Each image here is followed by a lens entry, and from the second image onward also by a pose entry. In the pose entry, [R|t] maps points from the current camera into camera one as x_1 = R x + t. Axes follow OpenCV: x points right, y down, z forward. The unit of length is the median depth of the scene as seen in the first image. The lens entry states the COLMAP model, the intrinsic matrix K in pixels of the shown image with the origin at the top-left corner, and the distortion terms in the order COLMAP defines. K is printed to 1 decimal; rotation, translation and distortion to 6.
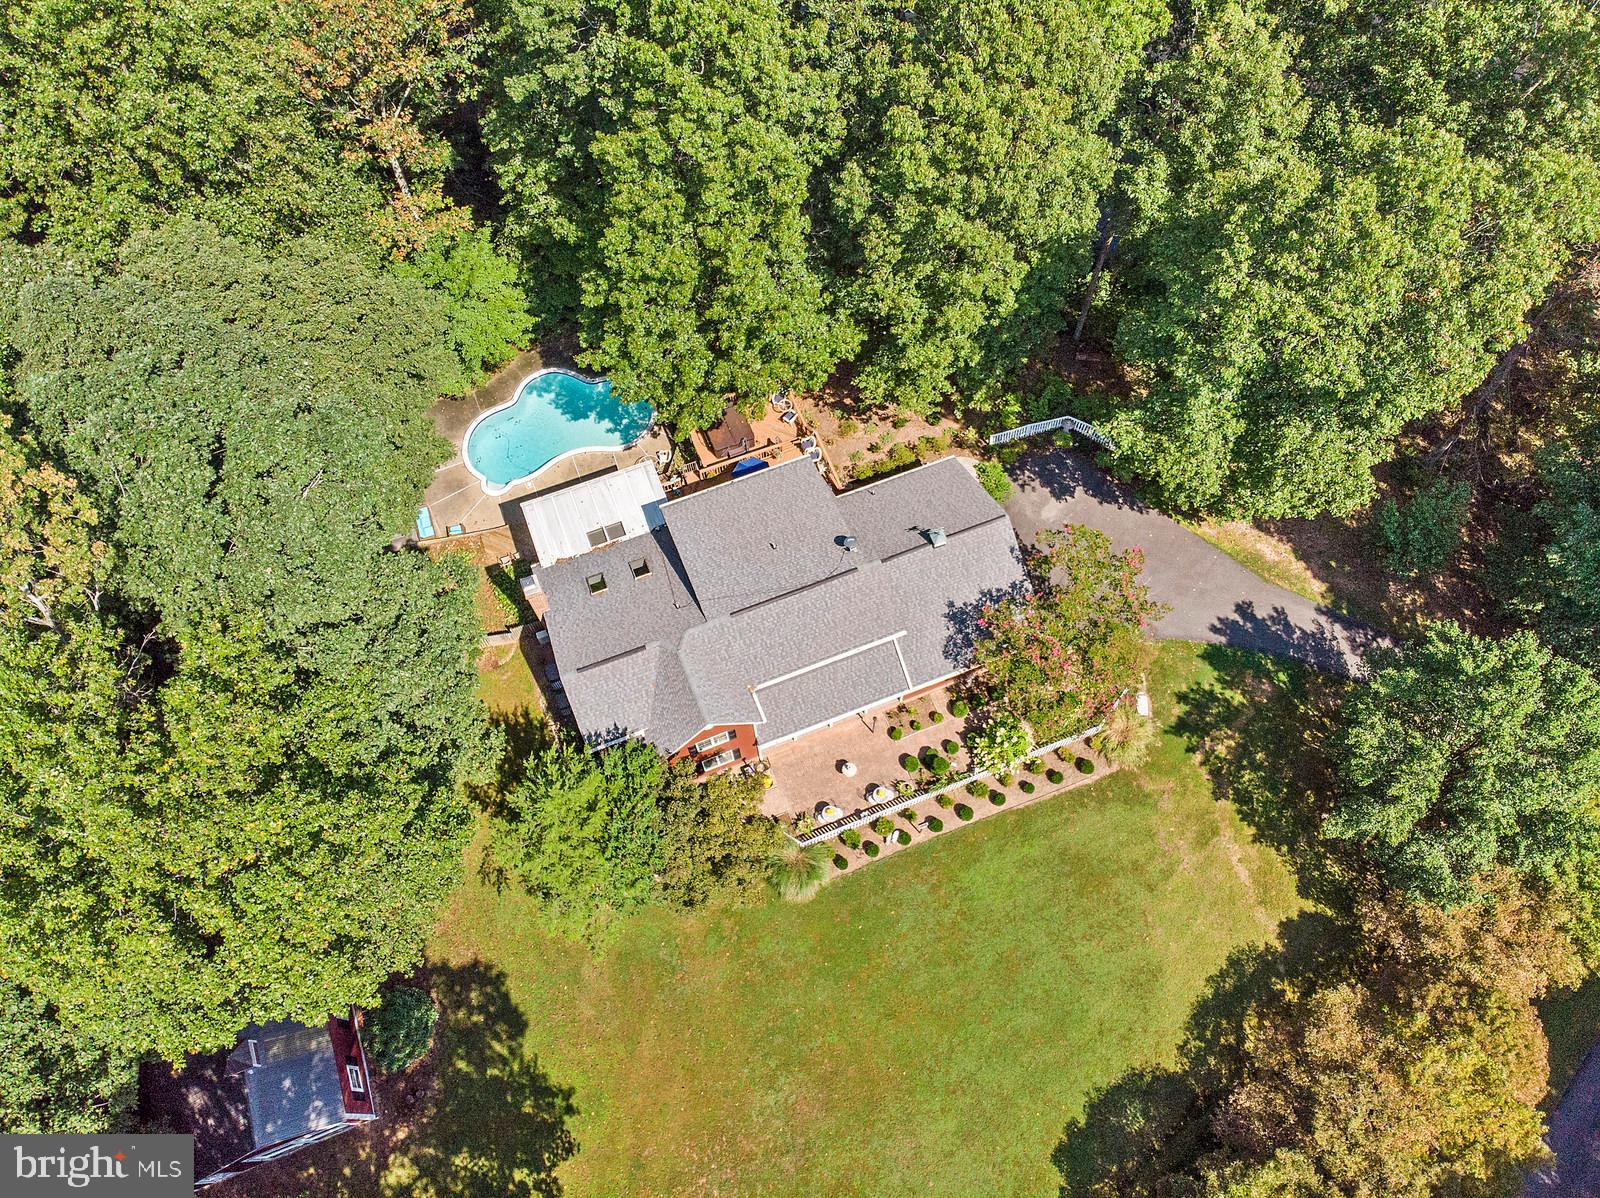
lens RADIAL K [[1159.7, 0, 800.0], [0, 1159.7, 599.0], [0, 0, 1]] dist [0.005614, 0.003325]
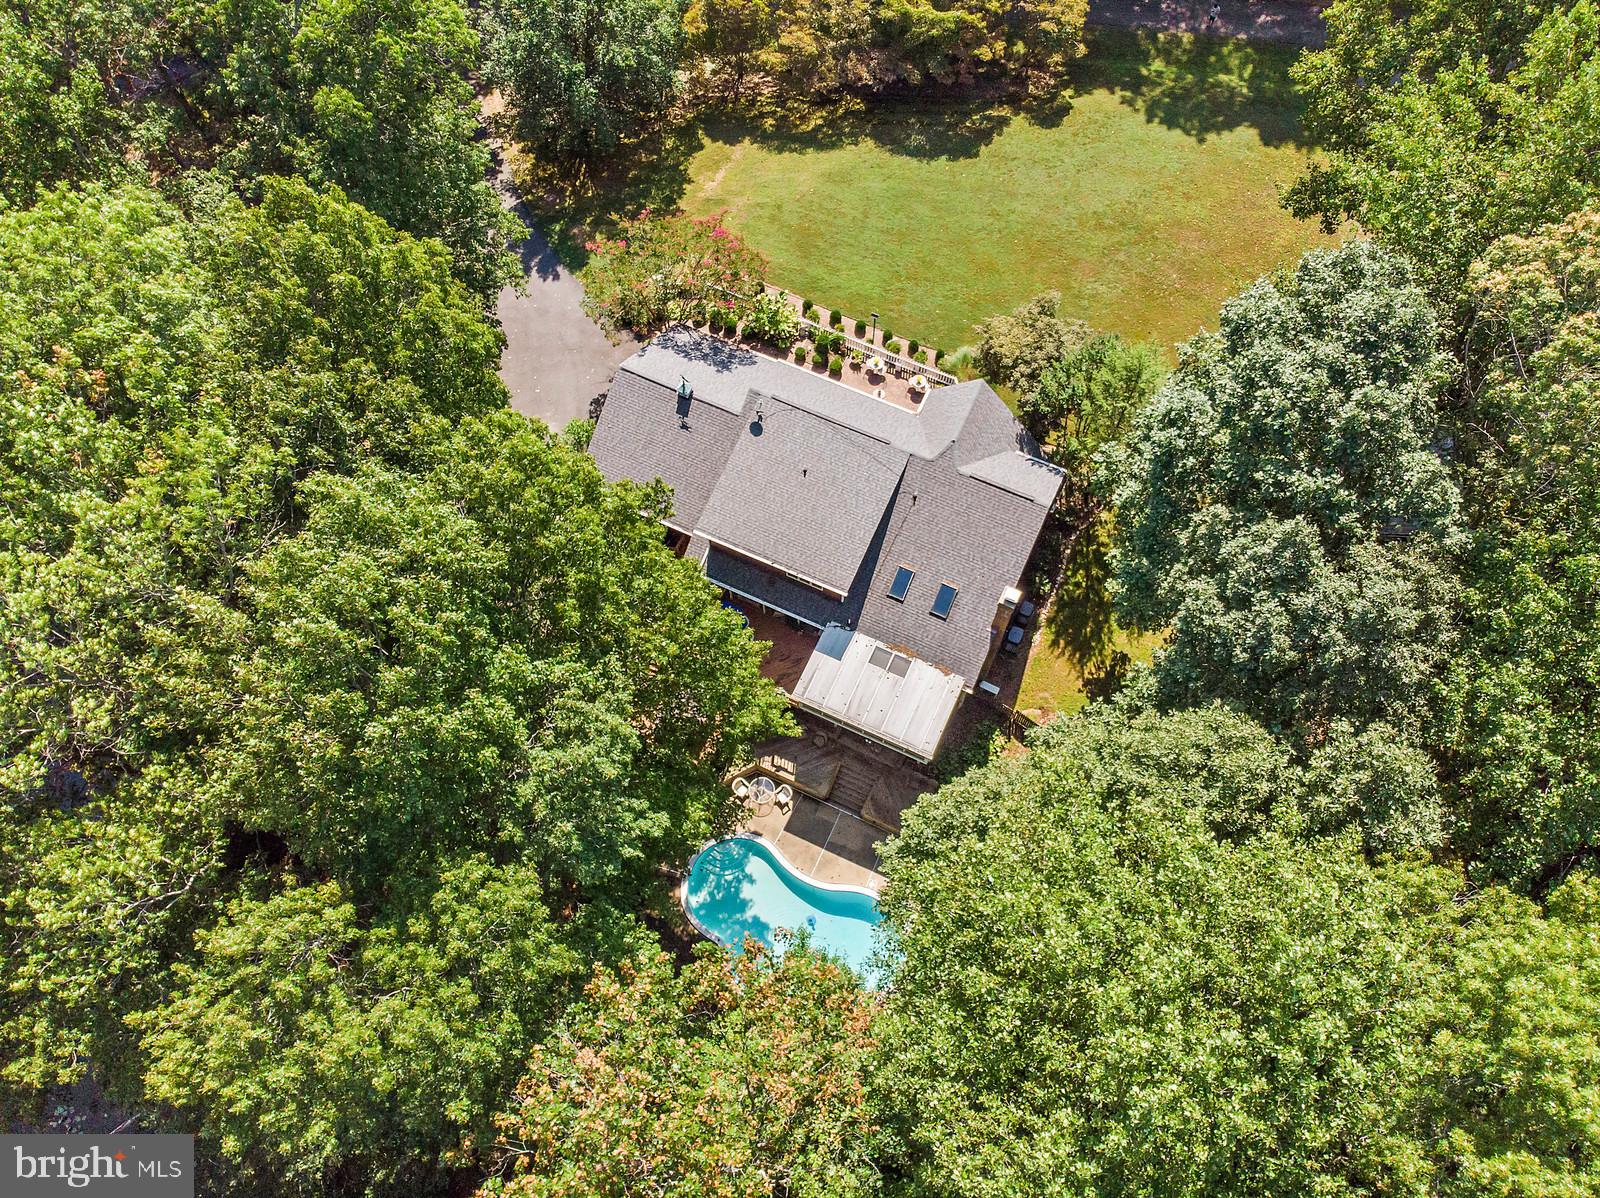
lens RADIAL K [[1155.7, 0, 796.3], [0, 1155.7, 591.3], [0, 0, 1]] dist [-0.039569, 0.083599]
pose [[-0.684522, -0.663167, 0.302720, -0.376284], [0.660311, -0.388086, 0.642945, -0.714017], [-0.308898, 0.639999, 0.703550, 0.356090]]
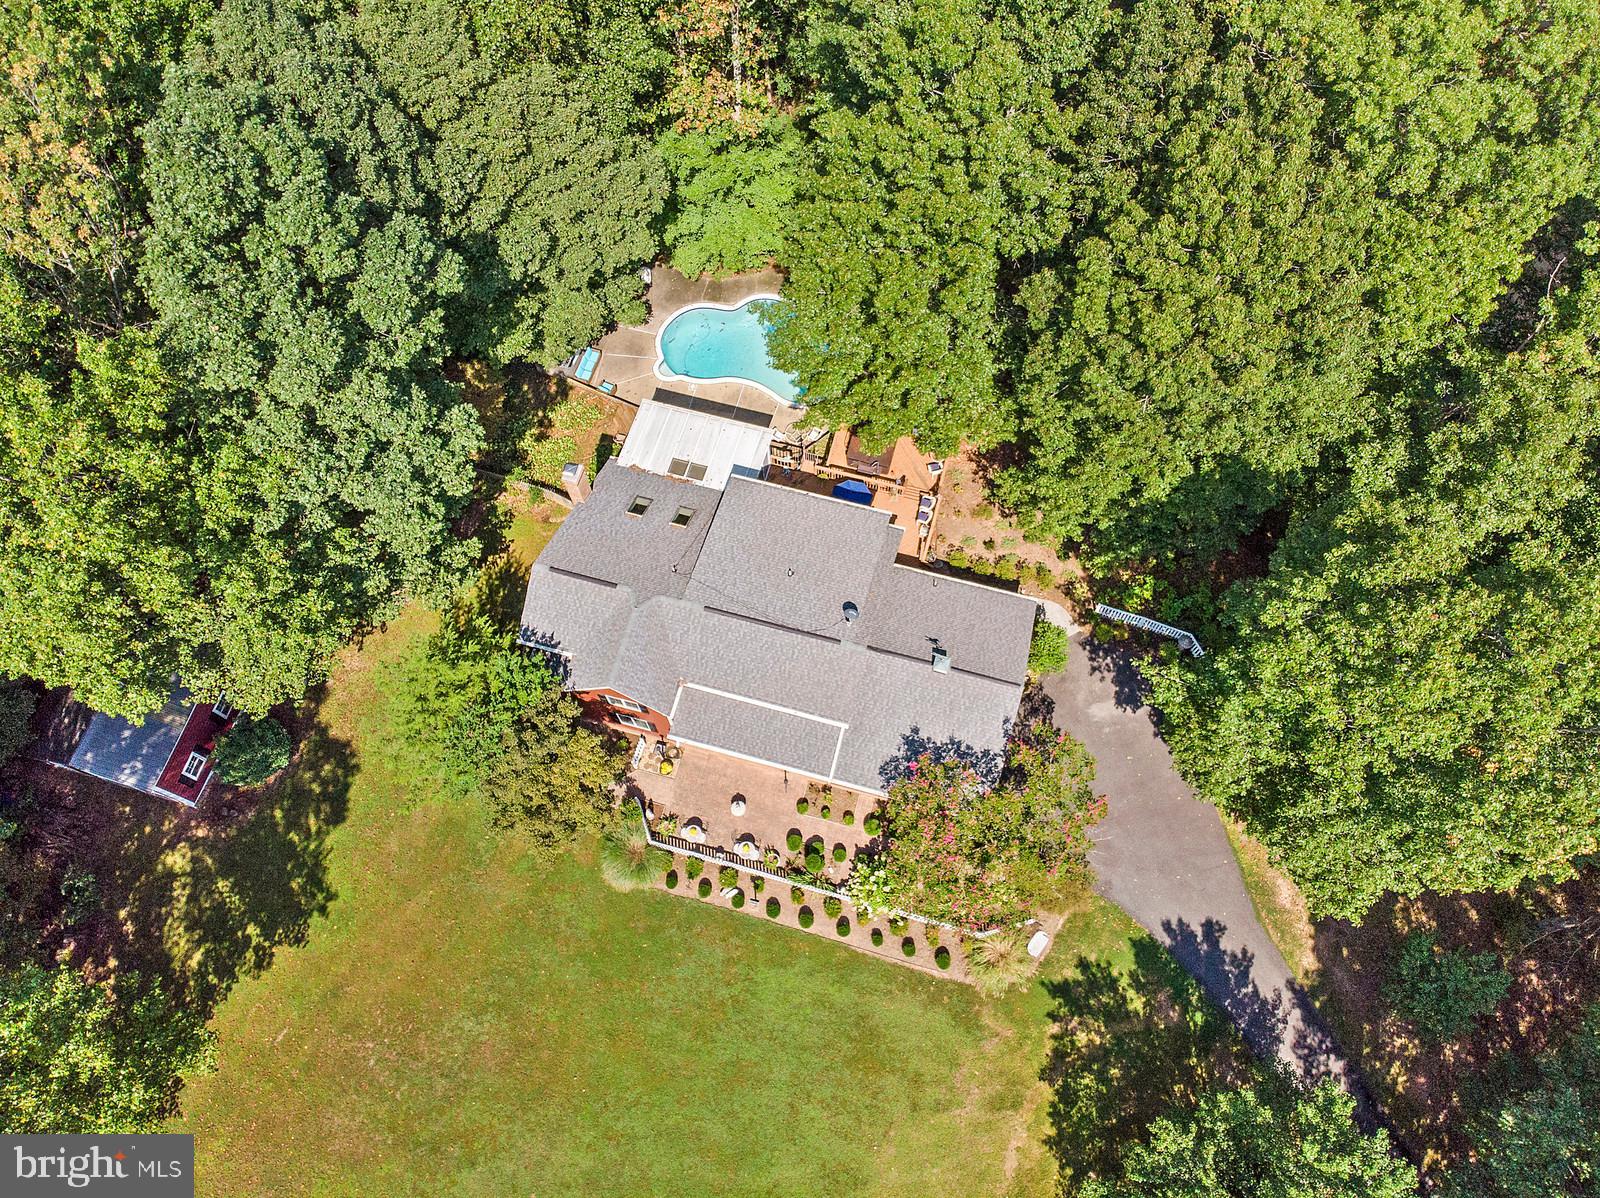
lens RADIAL K [[1155.7, 0, 796.3], [0, 1155.7, 591.3], [0, 0, 1]] dist [-0.039569, 0.083599]
pose [[0.799857, 0.557481, -0.222360, 0.197442], [-0.547437, 0.829520, 0.110499, -0.137993], [0.246053, 0.033345, 0.968683, 0.076445]]
